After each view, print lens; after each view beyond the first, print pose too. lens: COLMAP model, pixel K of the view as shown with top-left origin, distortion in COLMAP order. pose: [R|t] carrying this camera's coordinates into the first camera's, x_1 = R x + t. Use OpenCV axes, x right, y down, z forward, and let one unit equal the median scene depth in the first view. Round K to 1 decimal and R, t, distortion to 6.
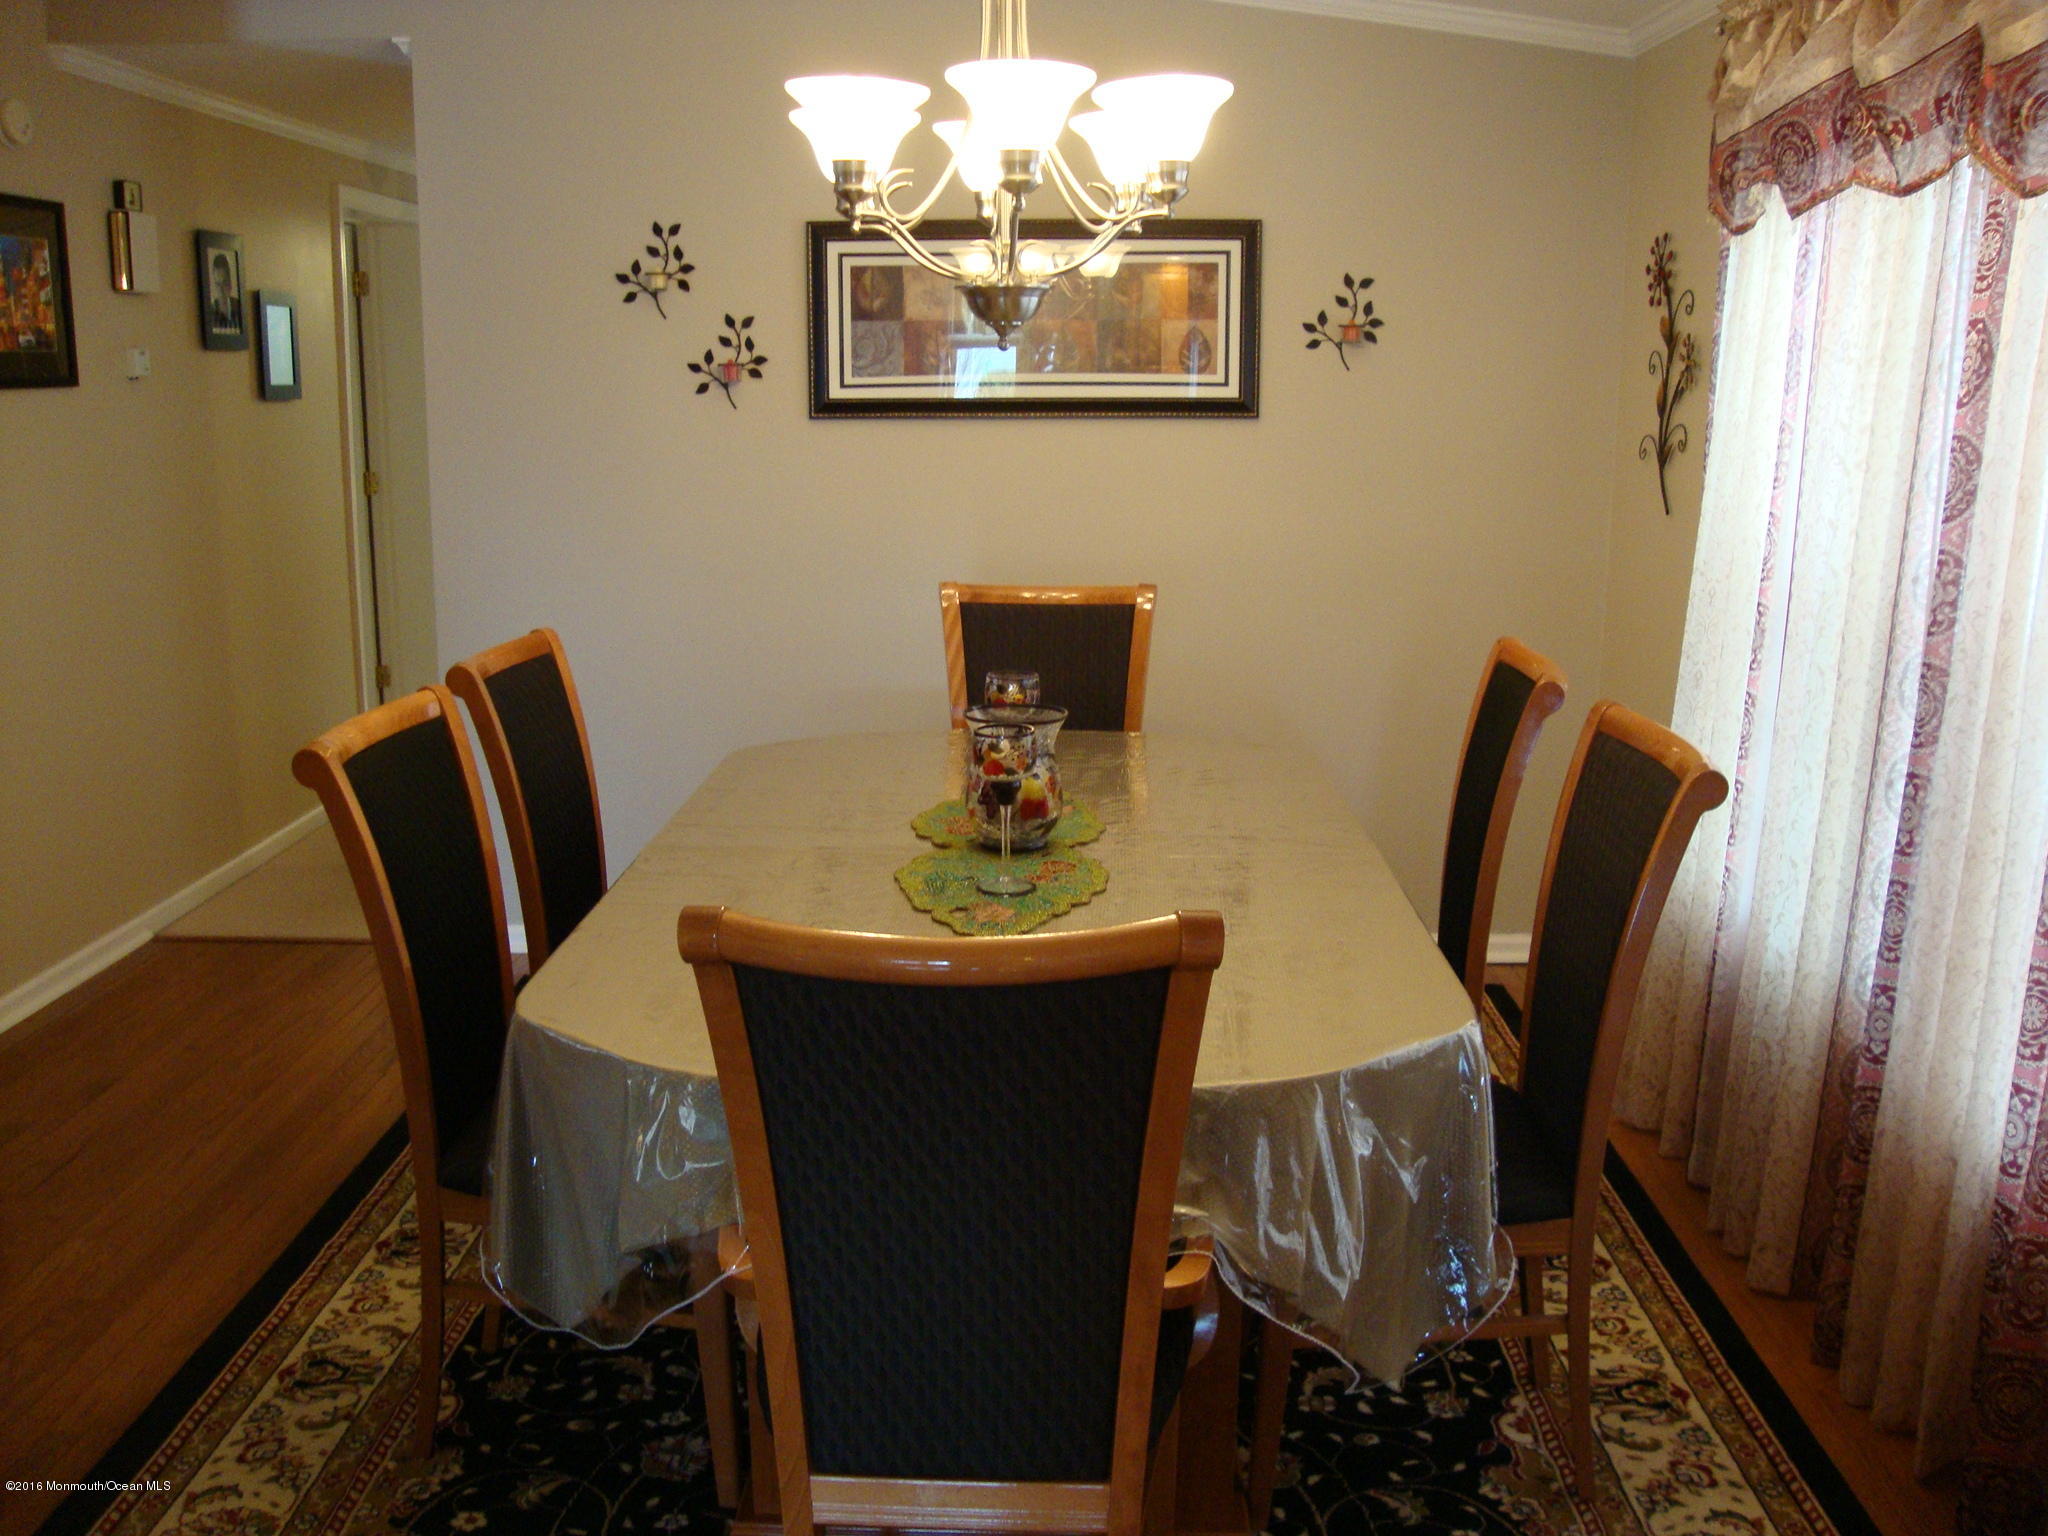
lens RADIAL K [[1830.1, 0, 1008.5], [0, 1830.1, 774.3], [0, 0, 1]] dist [-0.201977, 0.207322]
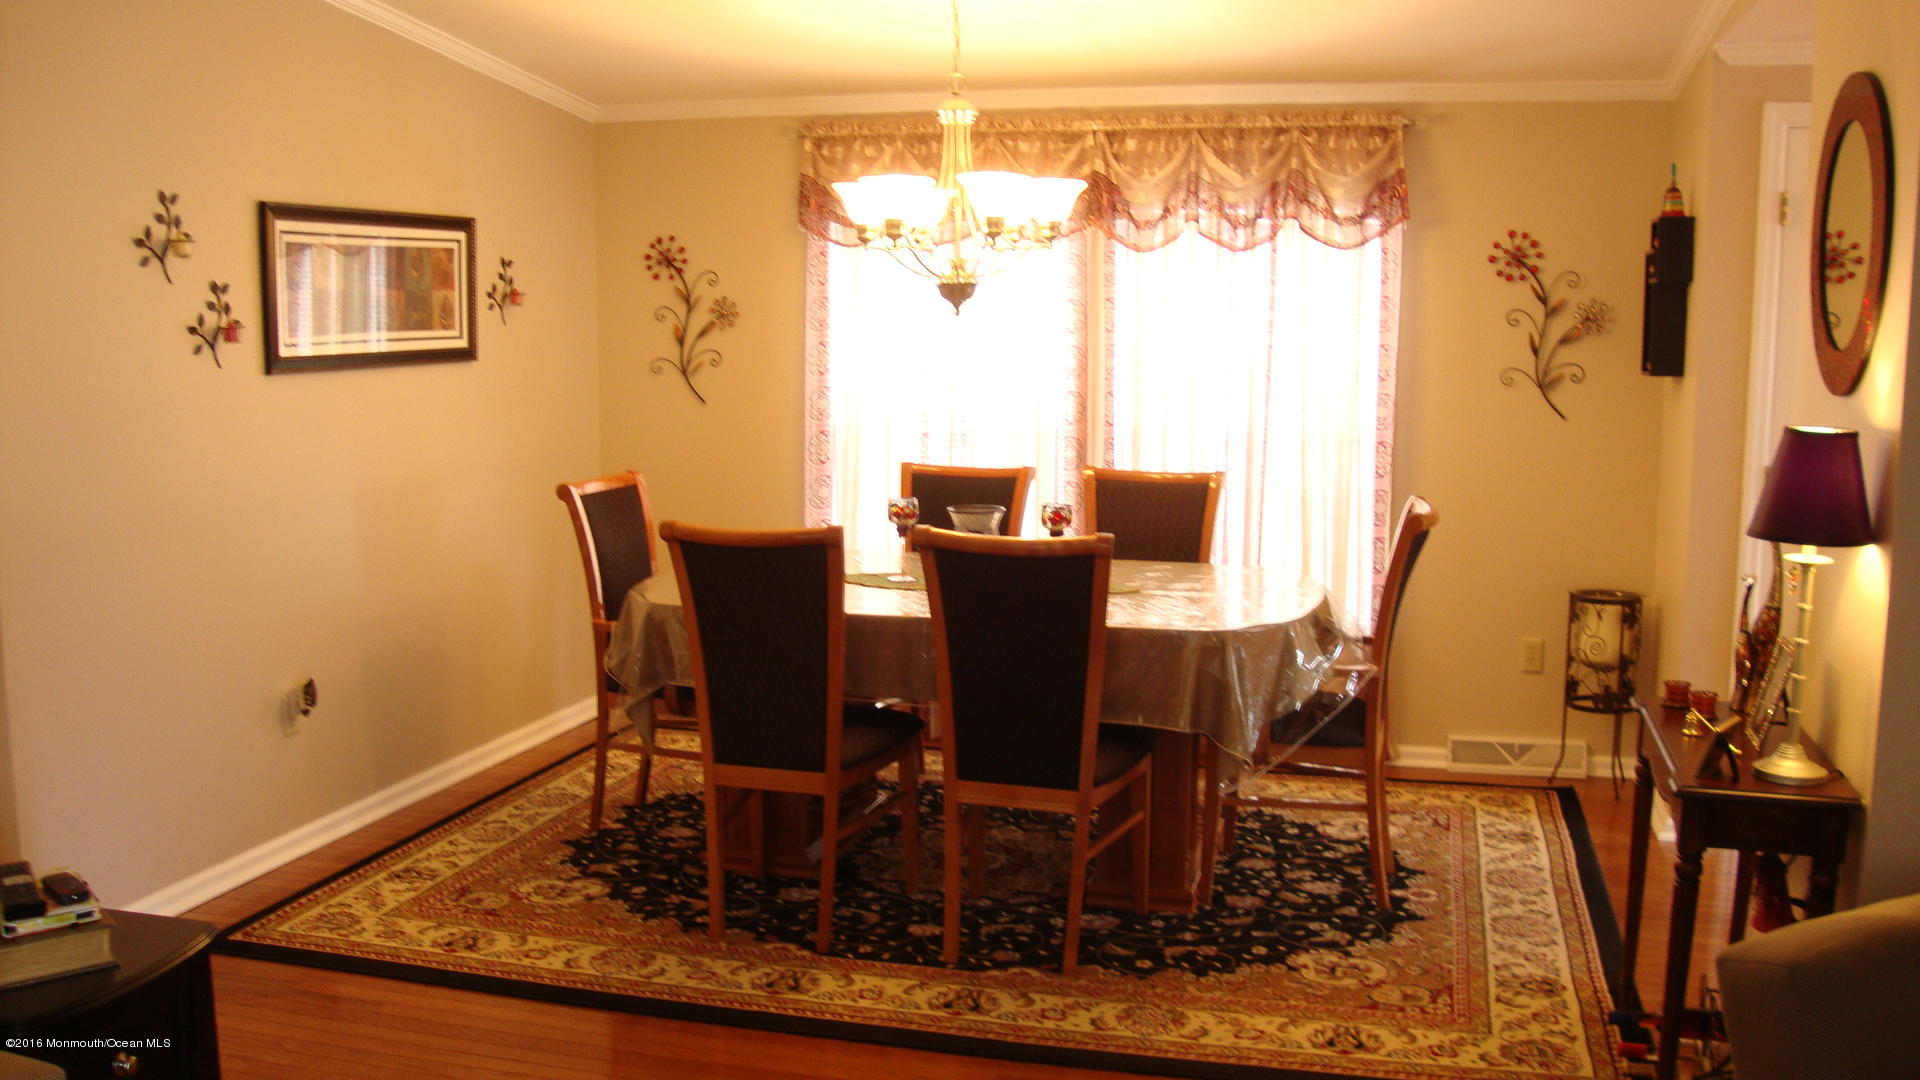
lens RADIAL K [[1715.8, 0, 955.5], [0, 1715.8, 555.7], [0, 0, 1]] dist [-0.173282, 0.068203]
pose [[0.243325, -0.136434, 0.960301, -1.031855], [0.207461, 0.974466, 0.085880, -0.087931], [-0.947498, 0.178328, 0.265416, 0.344078]]
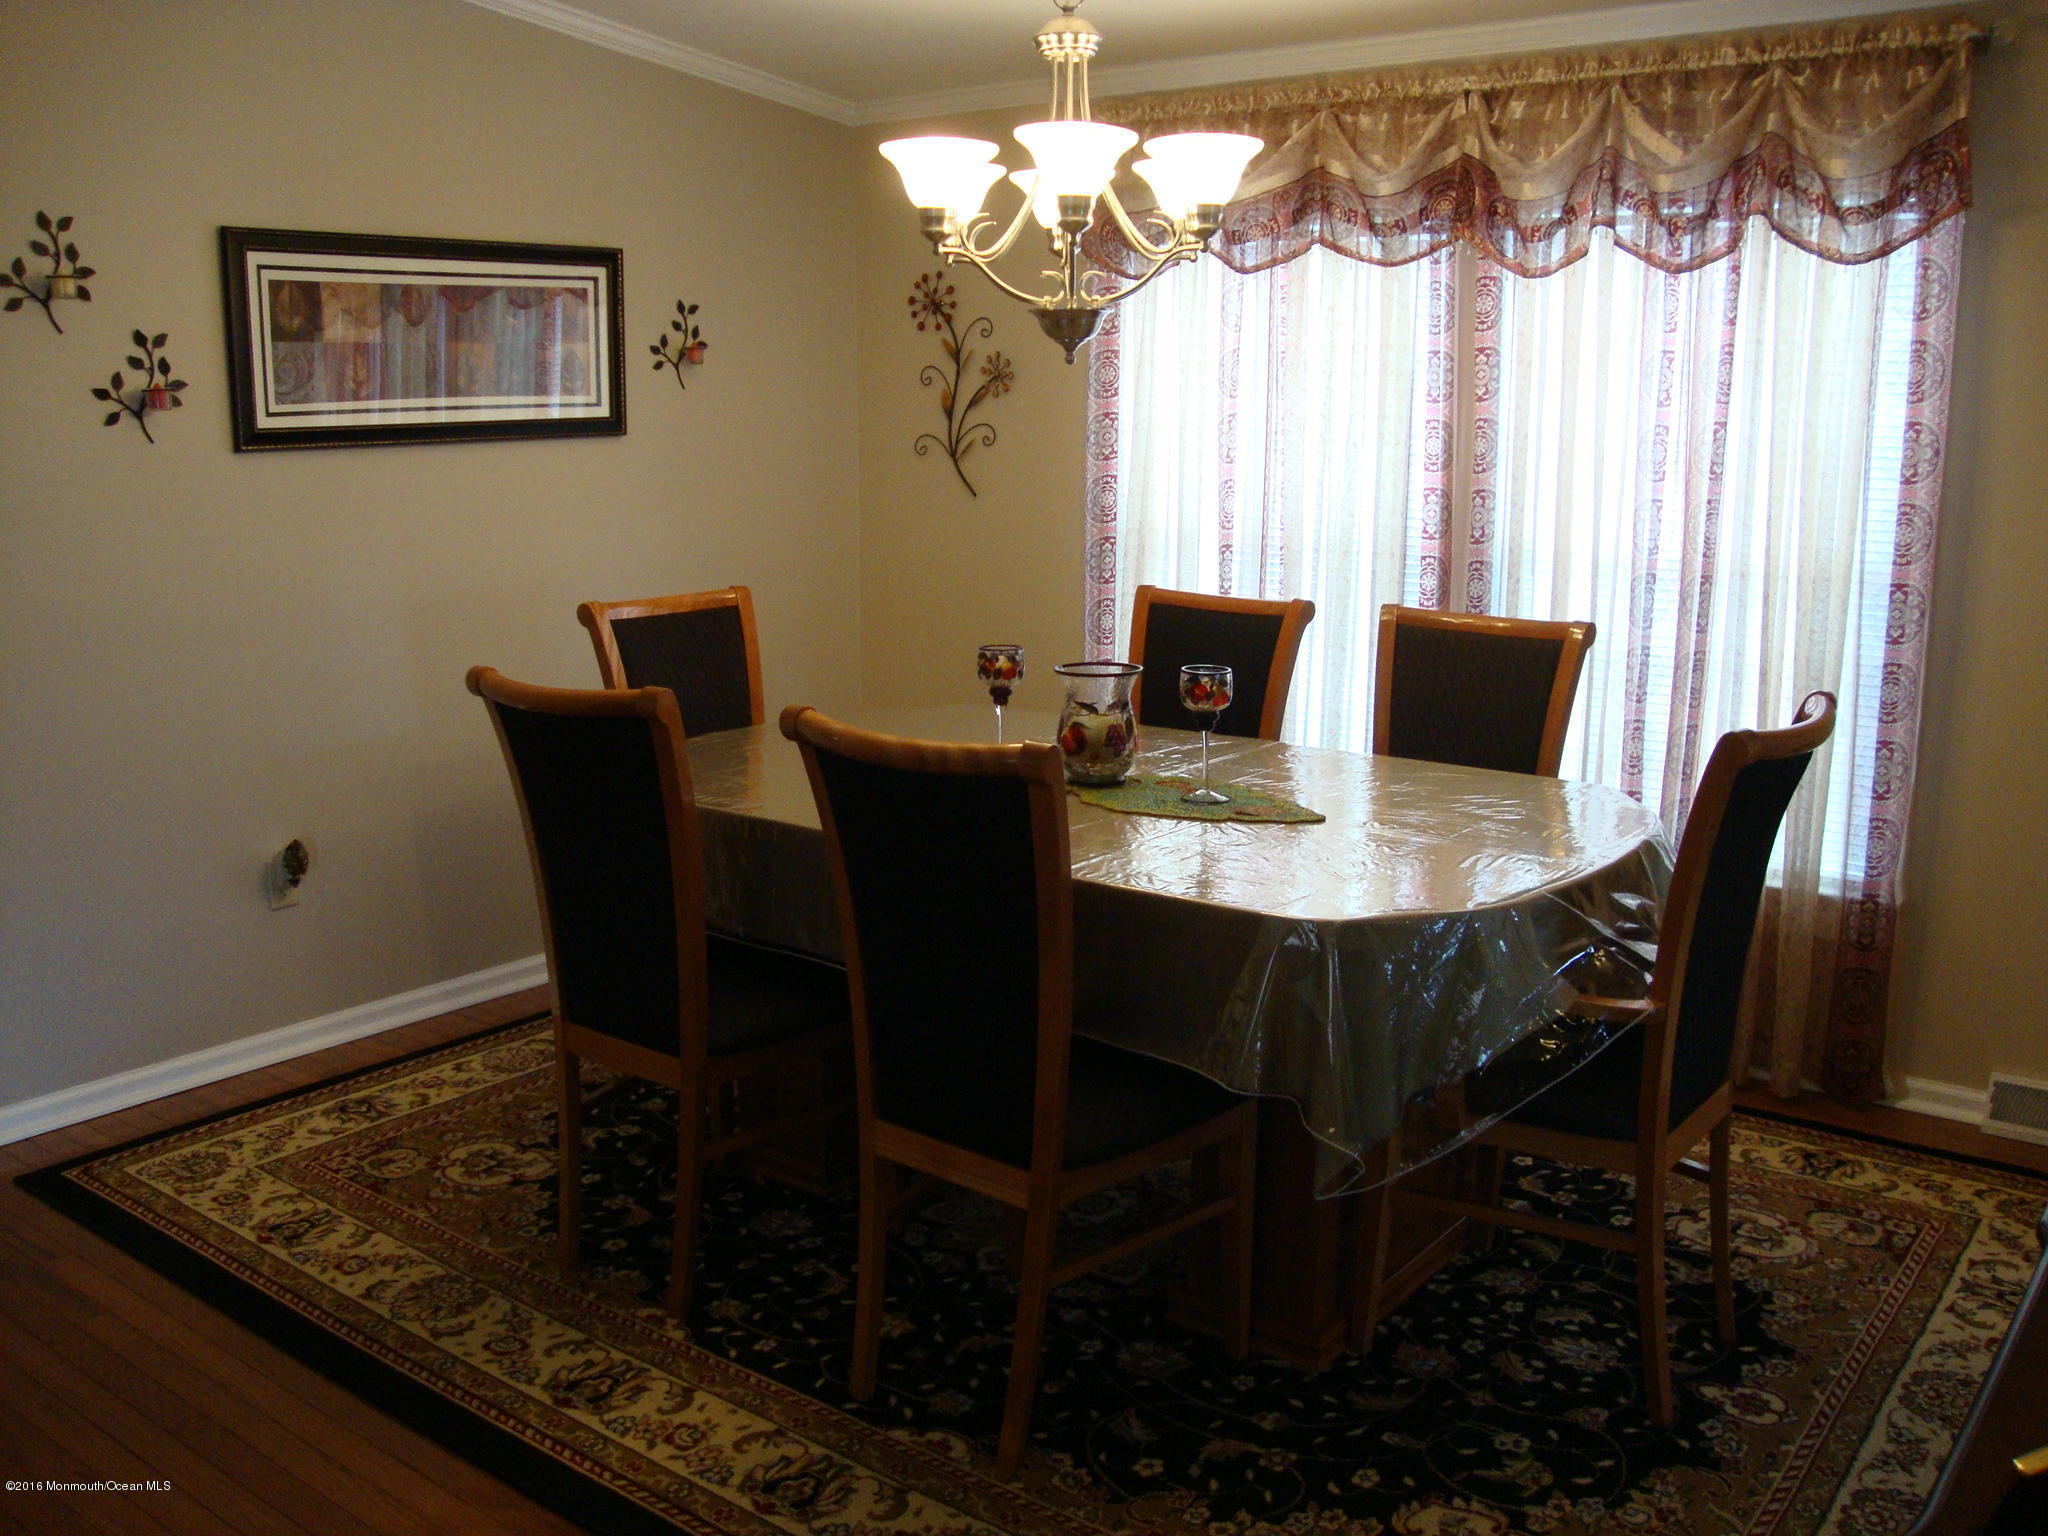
lens RADIAL K [[1830.1, 0, 1005.2], [0, 1830.1, 769.1], [0, 0, 1]] dist [-0.201977, 0.207322]
pose [[0.595819, -0.161882, 0.786635, -0.596957], [0.175453, 0.982053, 0.069204, -0.039120], [-0.783719, 0.096784, 0.613528, 0.197395]]
